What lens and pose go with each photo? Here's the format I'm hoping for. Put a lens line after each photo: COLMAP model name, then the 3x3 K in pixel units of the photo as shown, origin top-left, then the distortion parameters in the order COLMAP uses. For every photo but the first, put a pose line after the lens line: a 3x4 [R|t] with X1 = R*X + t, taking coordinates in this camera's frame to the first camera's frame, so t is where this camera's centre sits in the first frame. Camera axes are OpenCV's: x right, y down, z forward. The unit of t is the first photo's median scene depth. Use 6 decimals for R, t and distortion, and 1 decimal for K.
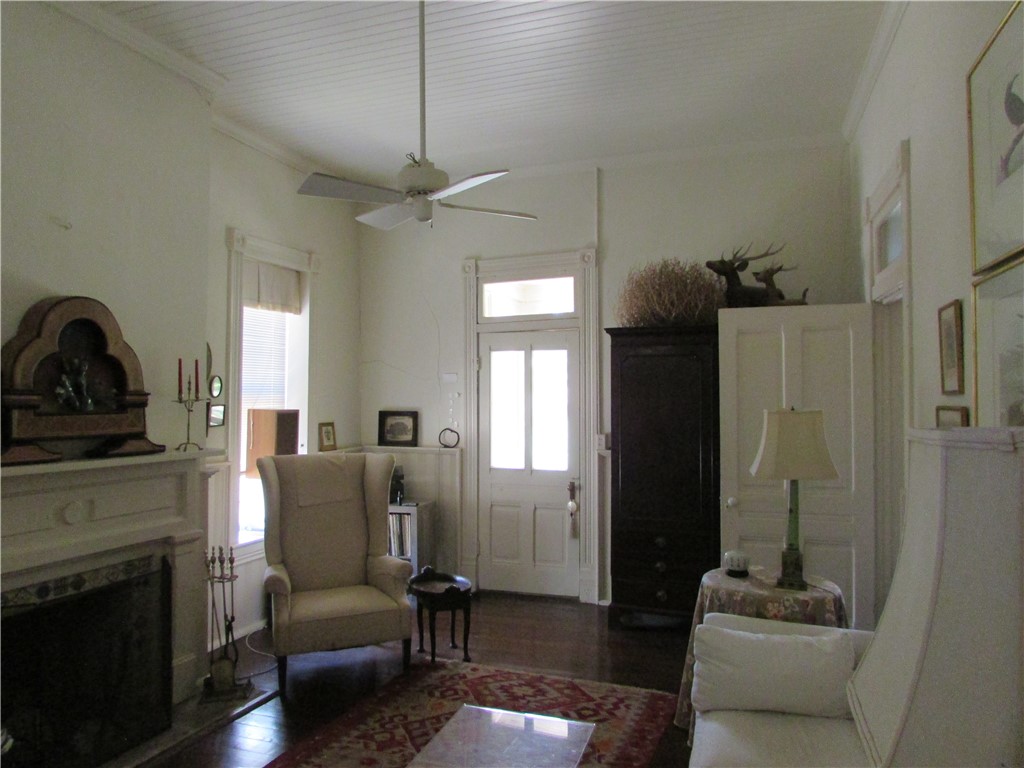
lens RADIAL K [[716.3, 0, 512.0], [0, 716.3, 384.0], [0, 0, 1]] dist [-0.028843, -0.002005]
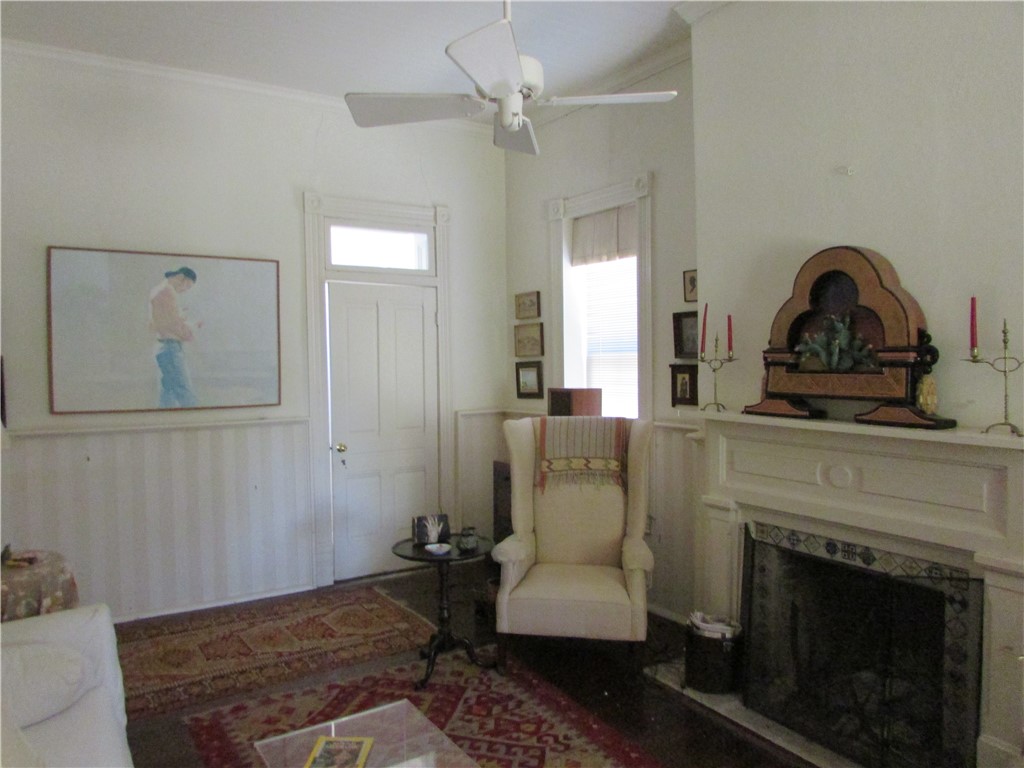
lens RADIAL K [[716.3, 0, 512.0], [0, 716.3, 384.0], [0, 0, 1]] dist [-0.028843, -0.002005]
pose [[-0.642411, 0.023309, -0.766006, 0.389247], [0.017762, 0.999722, 0.015524, 0.033916], [0.766155, -0.003634, -0.642646, 1.252465]]
